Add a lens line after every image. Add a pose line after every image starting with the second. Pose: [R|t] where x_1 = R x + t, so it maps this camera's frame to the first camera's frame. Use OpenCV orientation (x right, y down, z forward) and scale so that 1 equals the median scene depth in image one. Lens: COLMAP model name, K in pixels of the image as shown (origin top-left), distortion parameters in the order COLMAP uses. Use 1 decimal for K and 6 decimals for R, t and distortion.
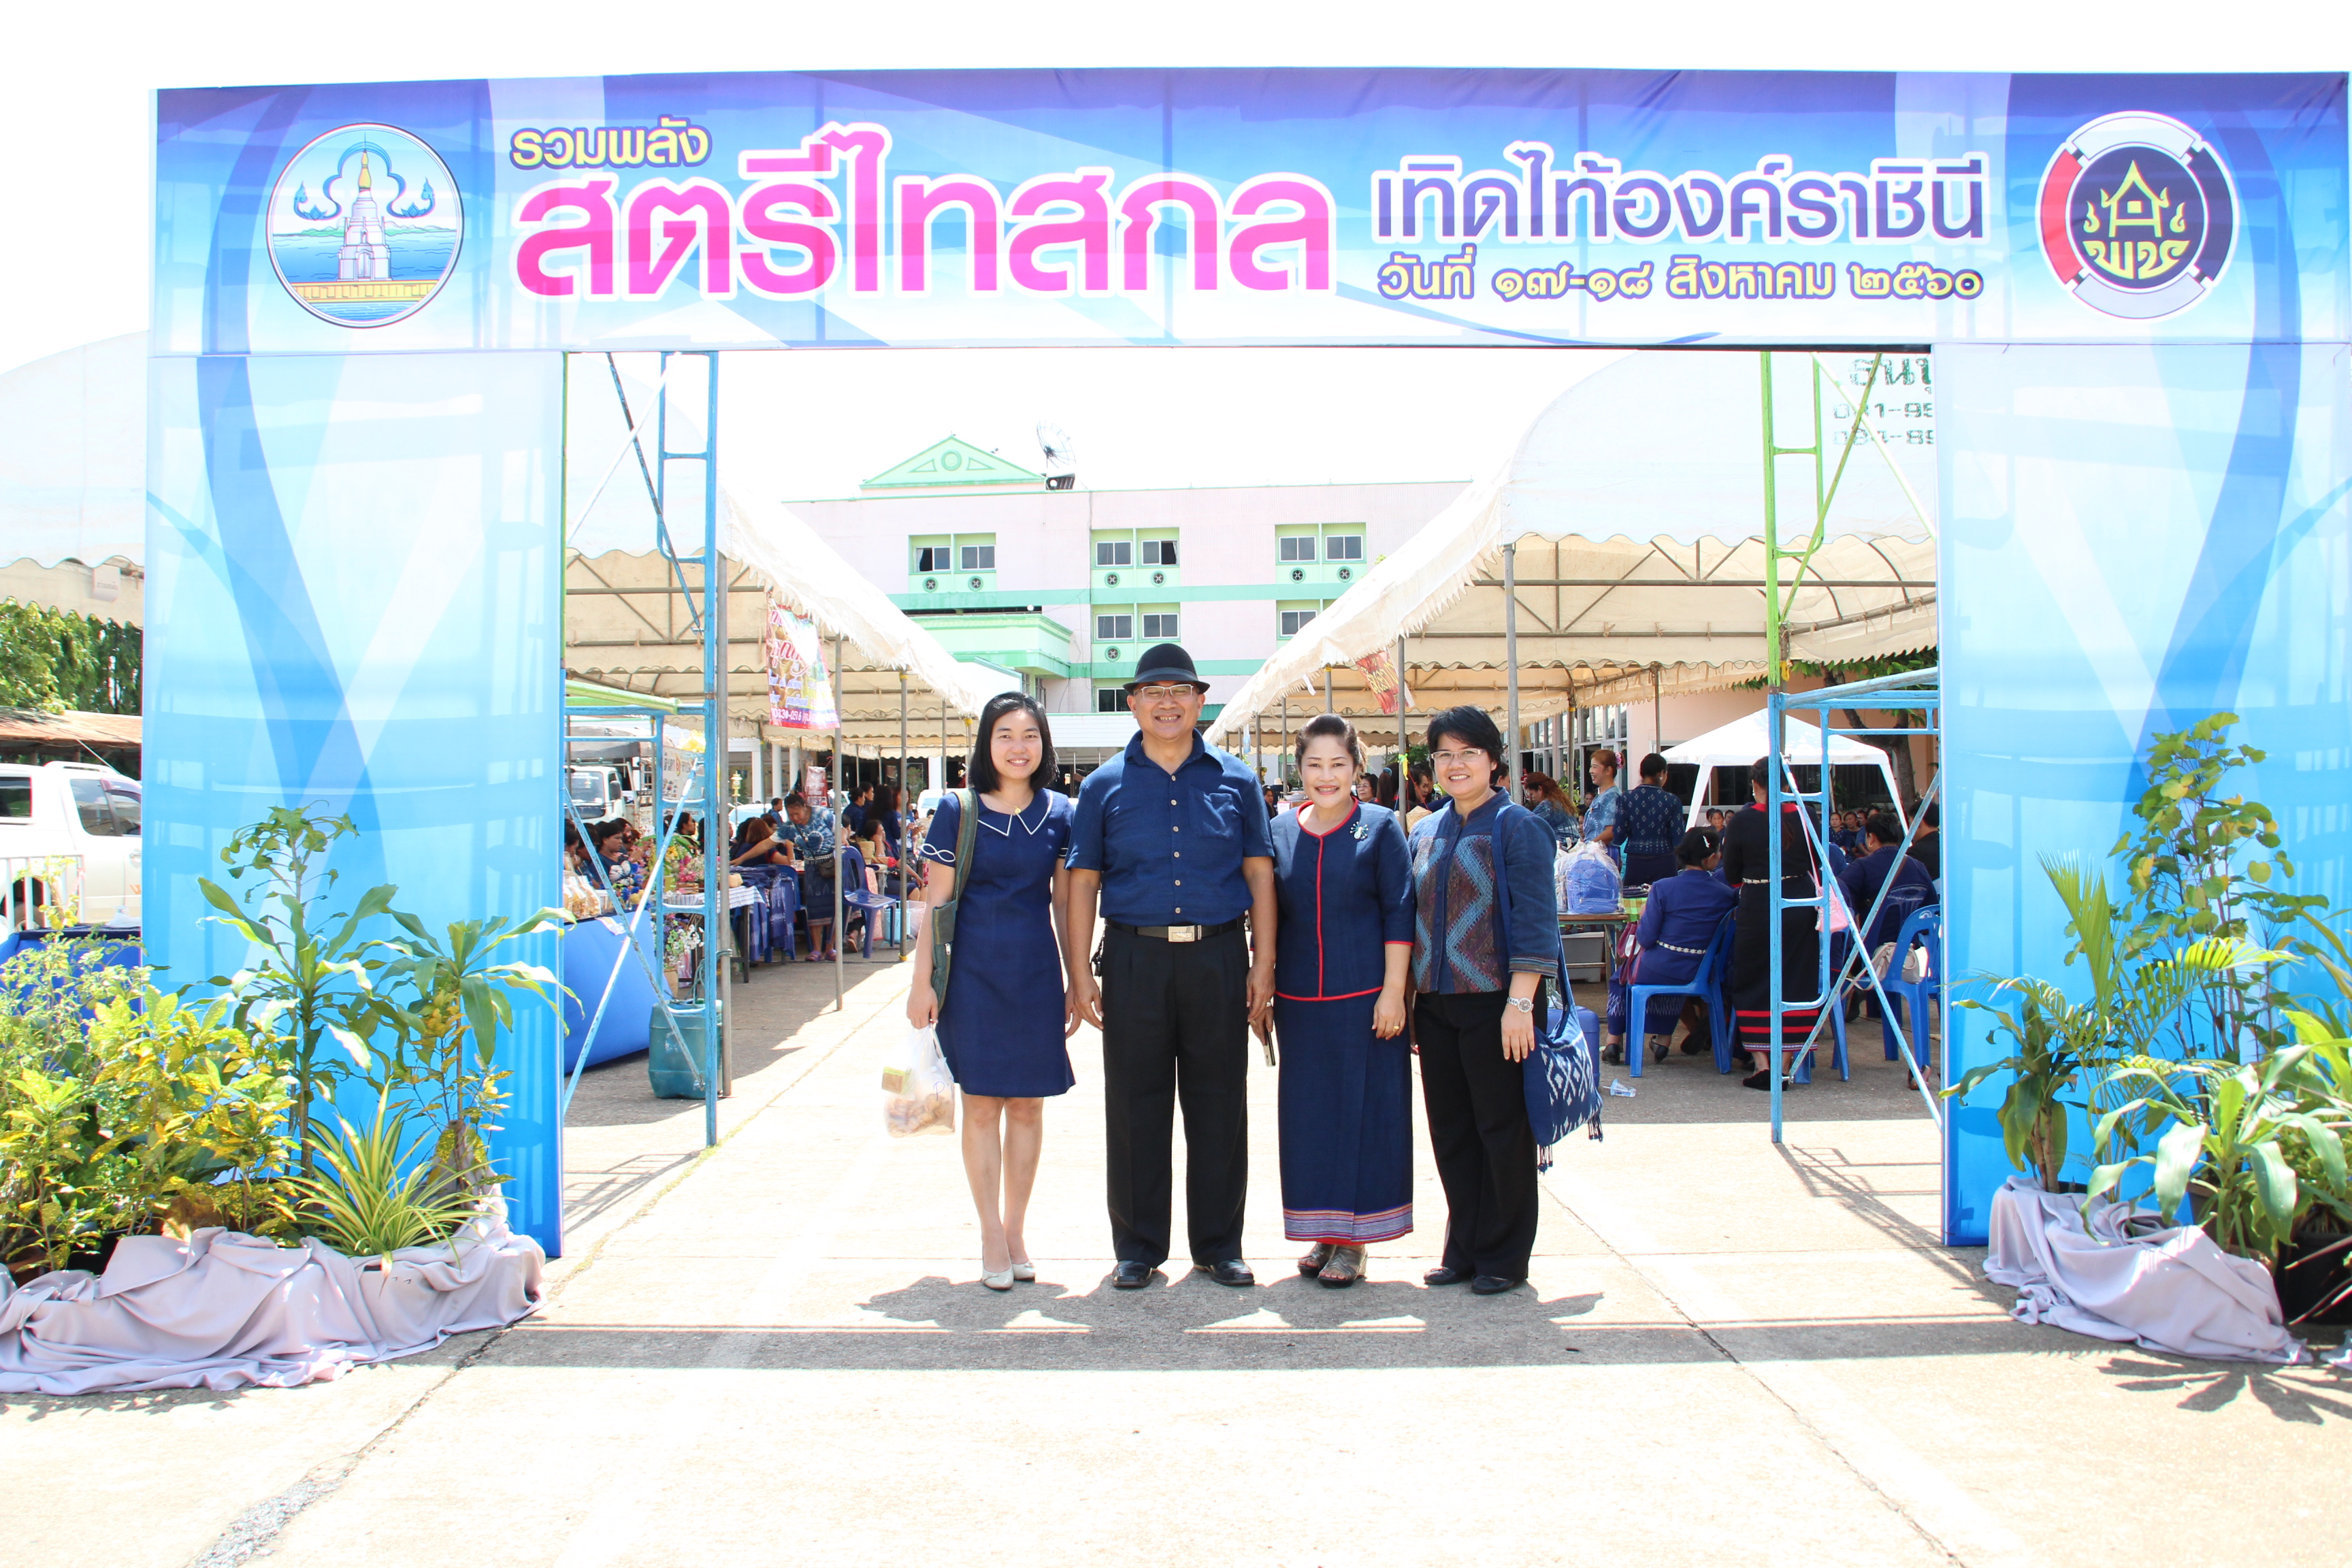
lens RADIAL K [[2020.8, 0, 1176.0], [0, 2020.8, 784.0], [0, 0, 1]] dist [-0.155526, 0.154293]
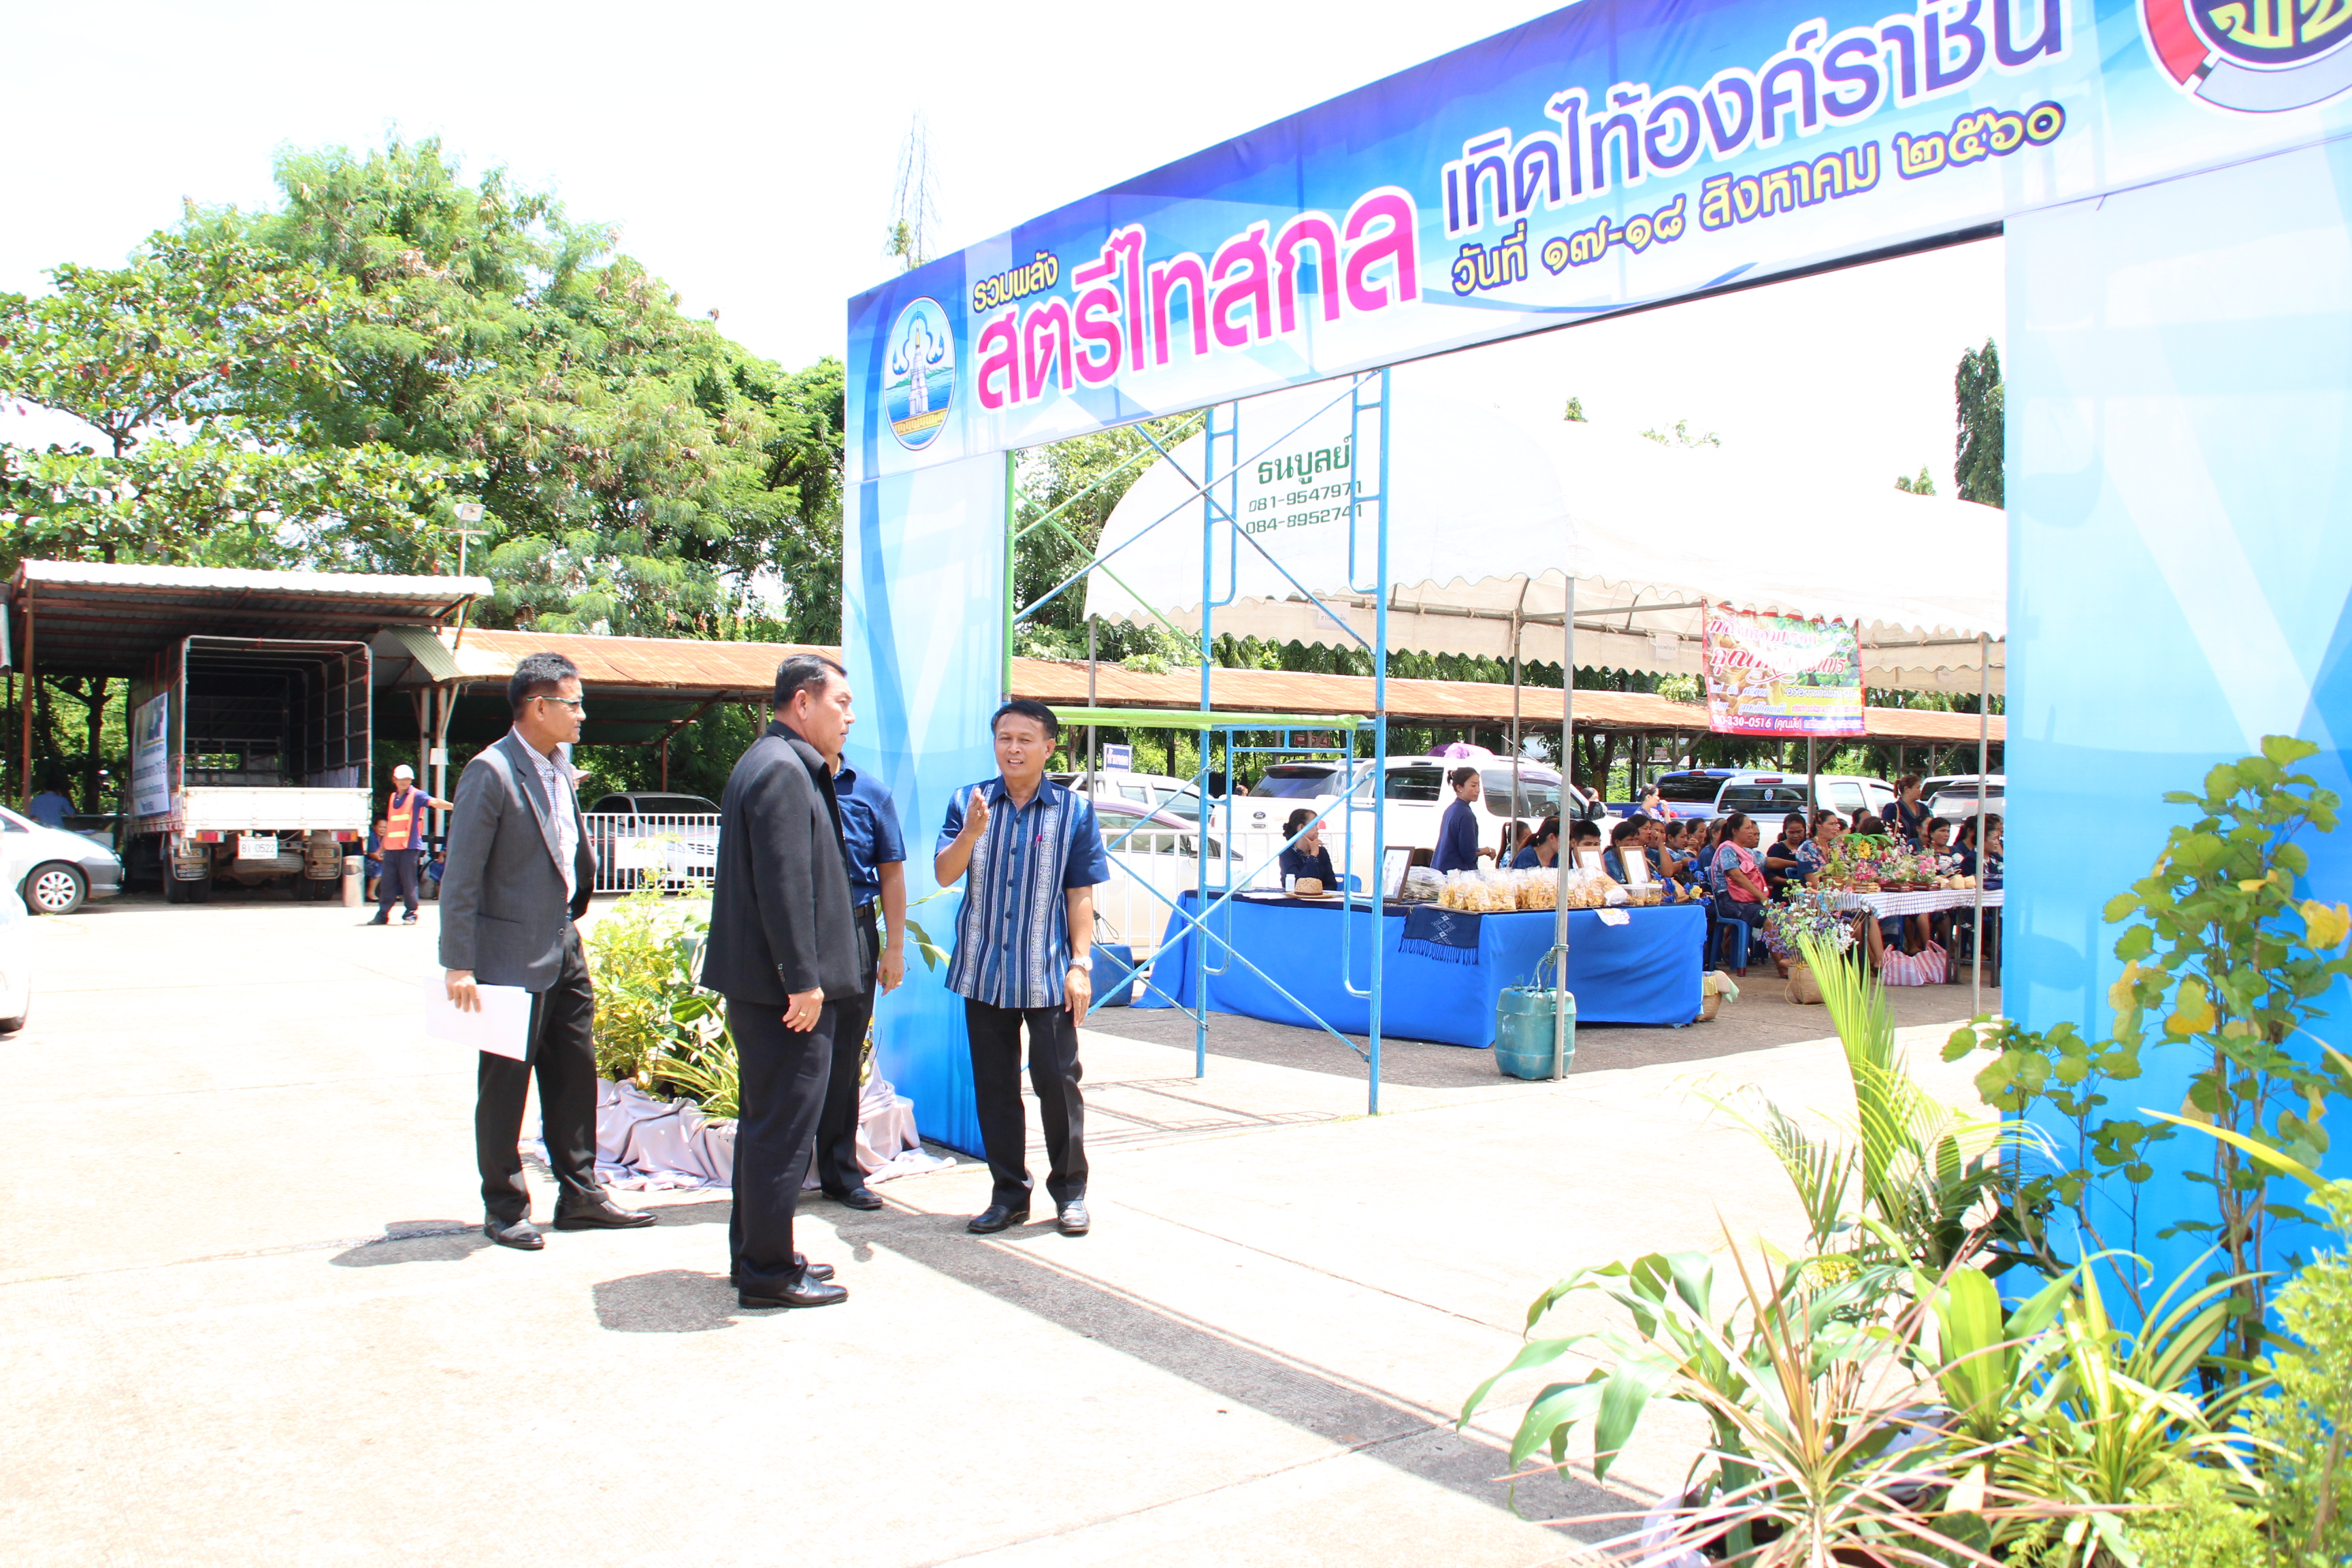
lens RADIAL K [[1956.6, 0, 1191.3], [0, 1956.6, 788.0], [0, 0, 1]] dist [-0.163449, 0.125184]
pose [[0.600570, 0.018212, -0.799365, 0.760666], [-0.009322, 0.999832, 0.015776, -0.024812], [0.799518, -0.002023, 0.600639, 0.354106]]
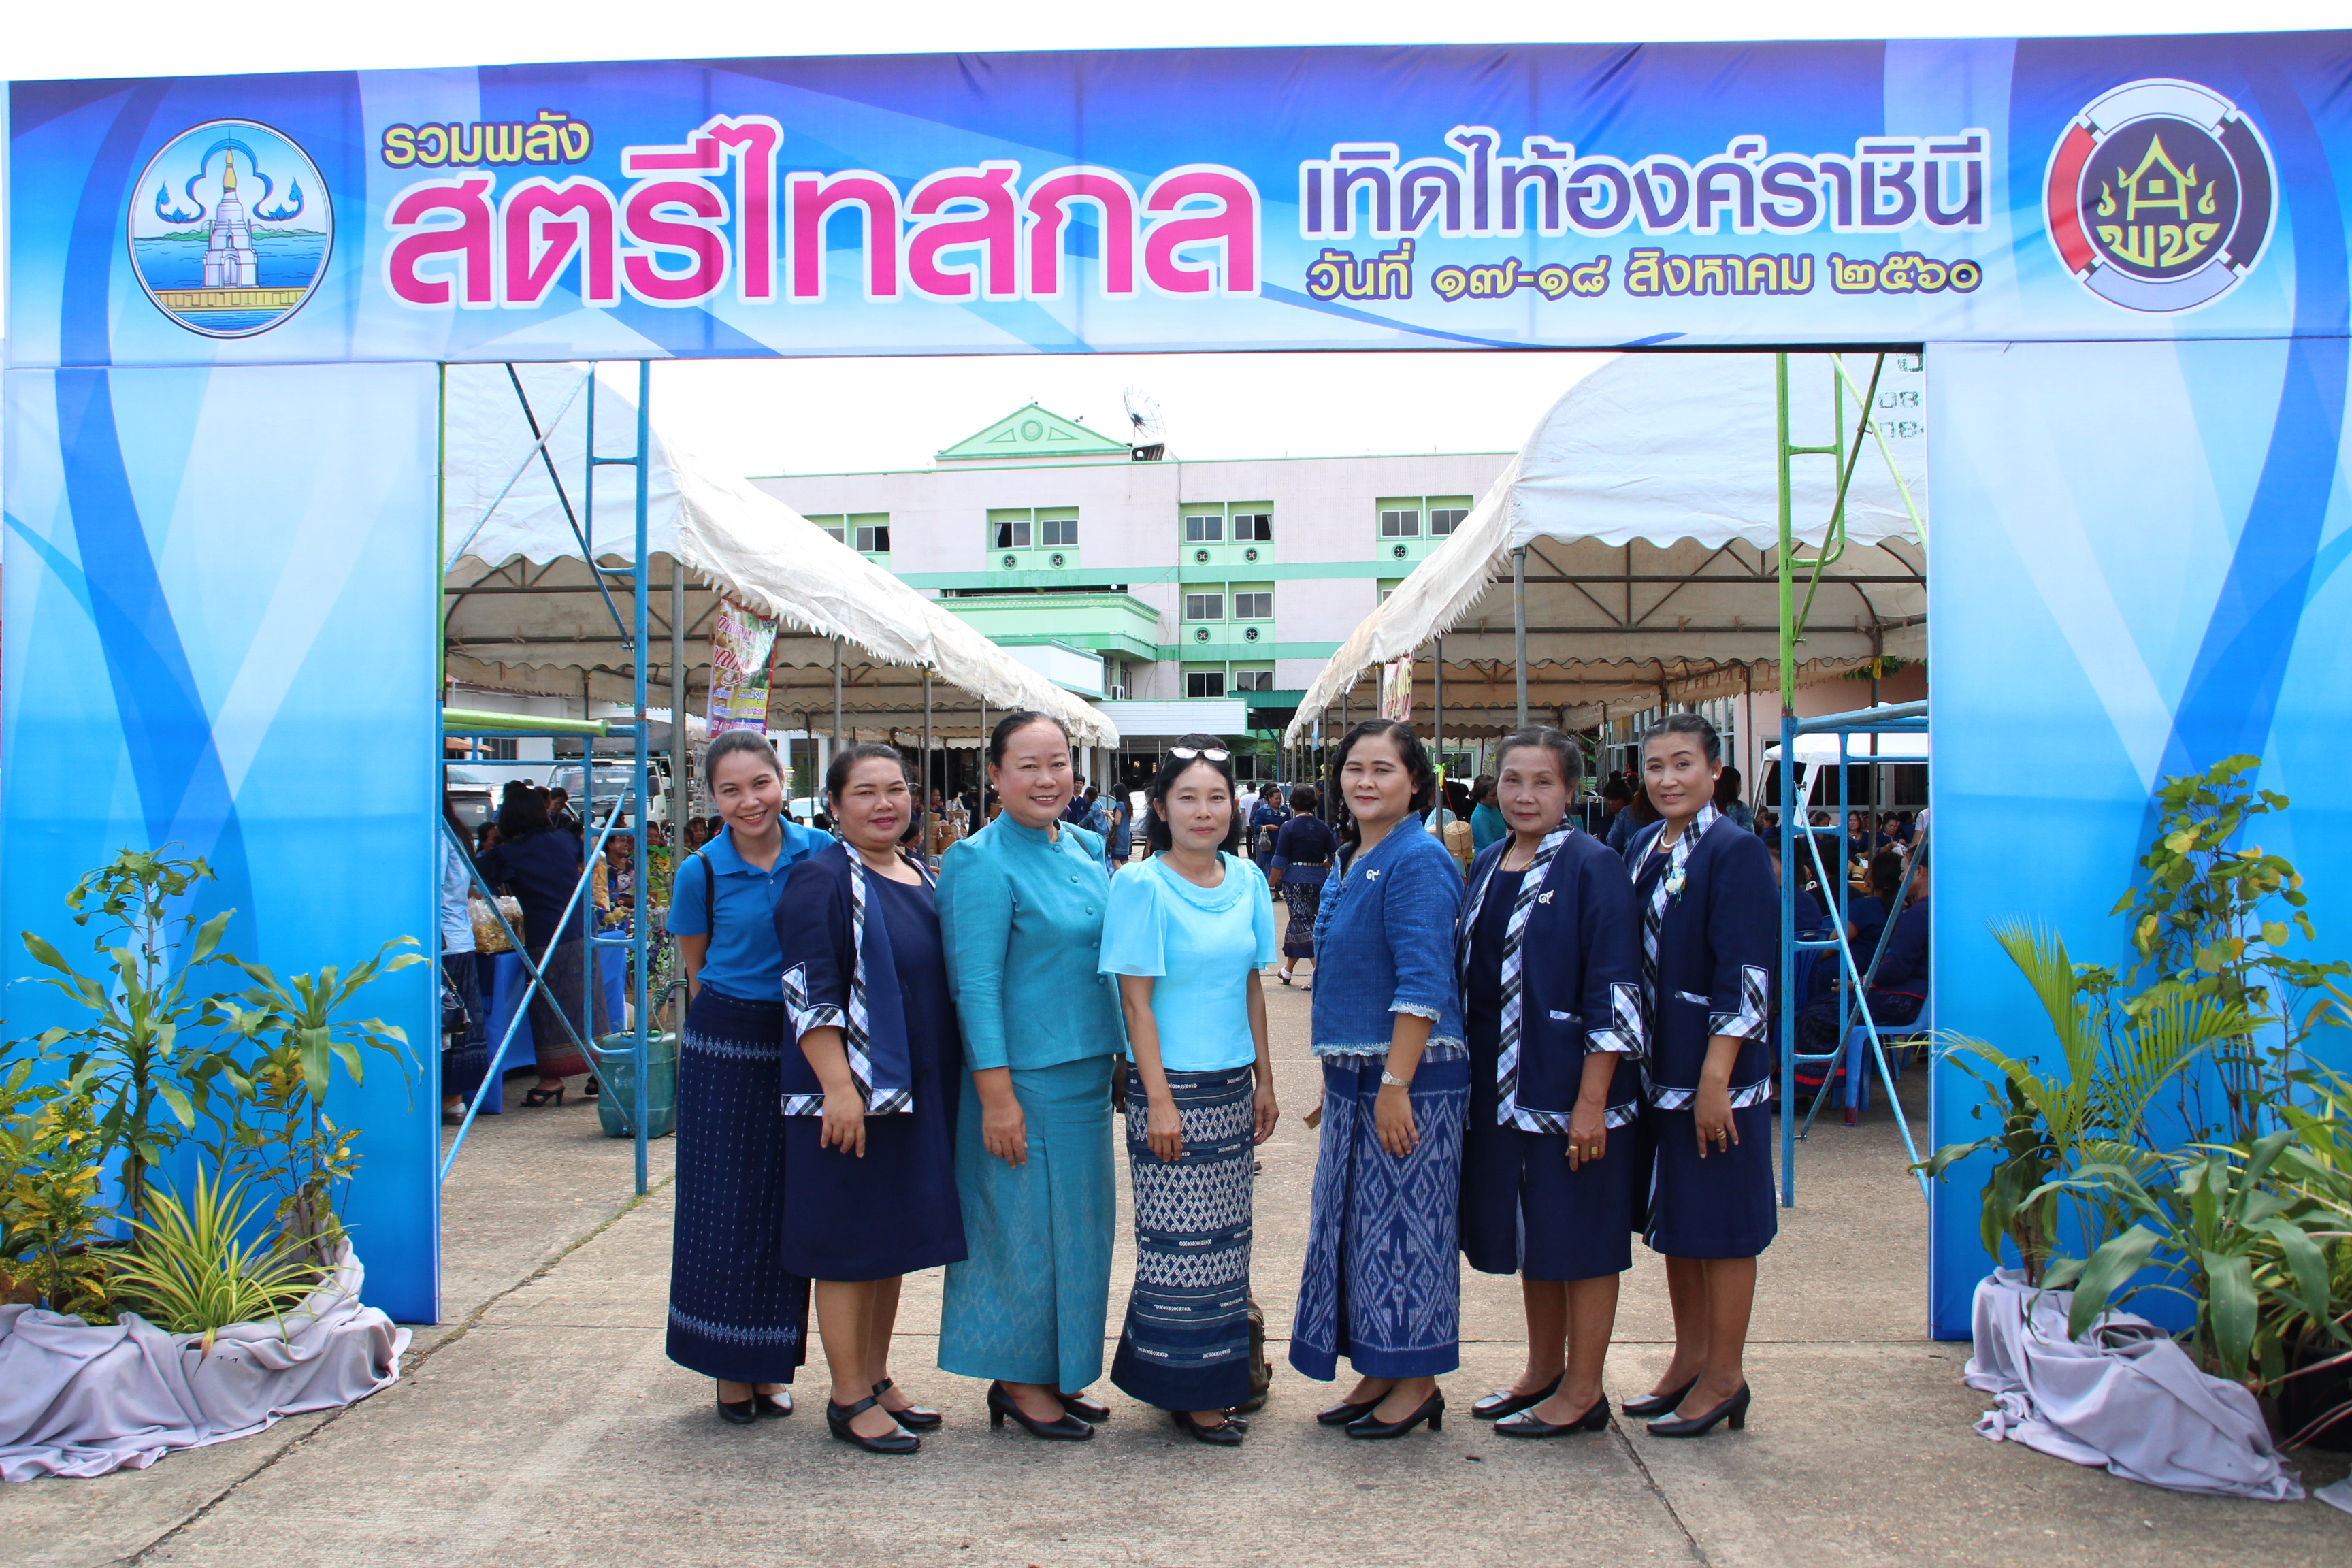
lens RADIAL K [[2149.7, 0, 1176.0], [0, 2149.7, 784.0], [0, 0, 1]] dist [-0.137369, 0.175637]
pose [[0.998727, 0.003777, -0.050299, 0.091374], [-0.003448, 0.999972, 0.006625, -0.026514], [0.050323, -0.006443, 0.998712, 0.016004]]
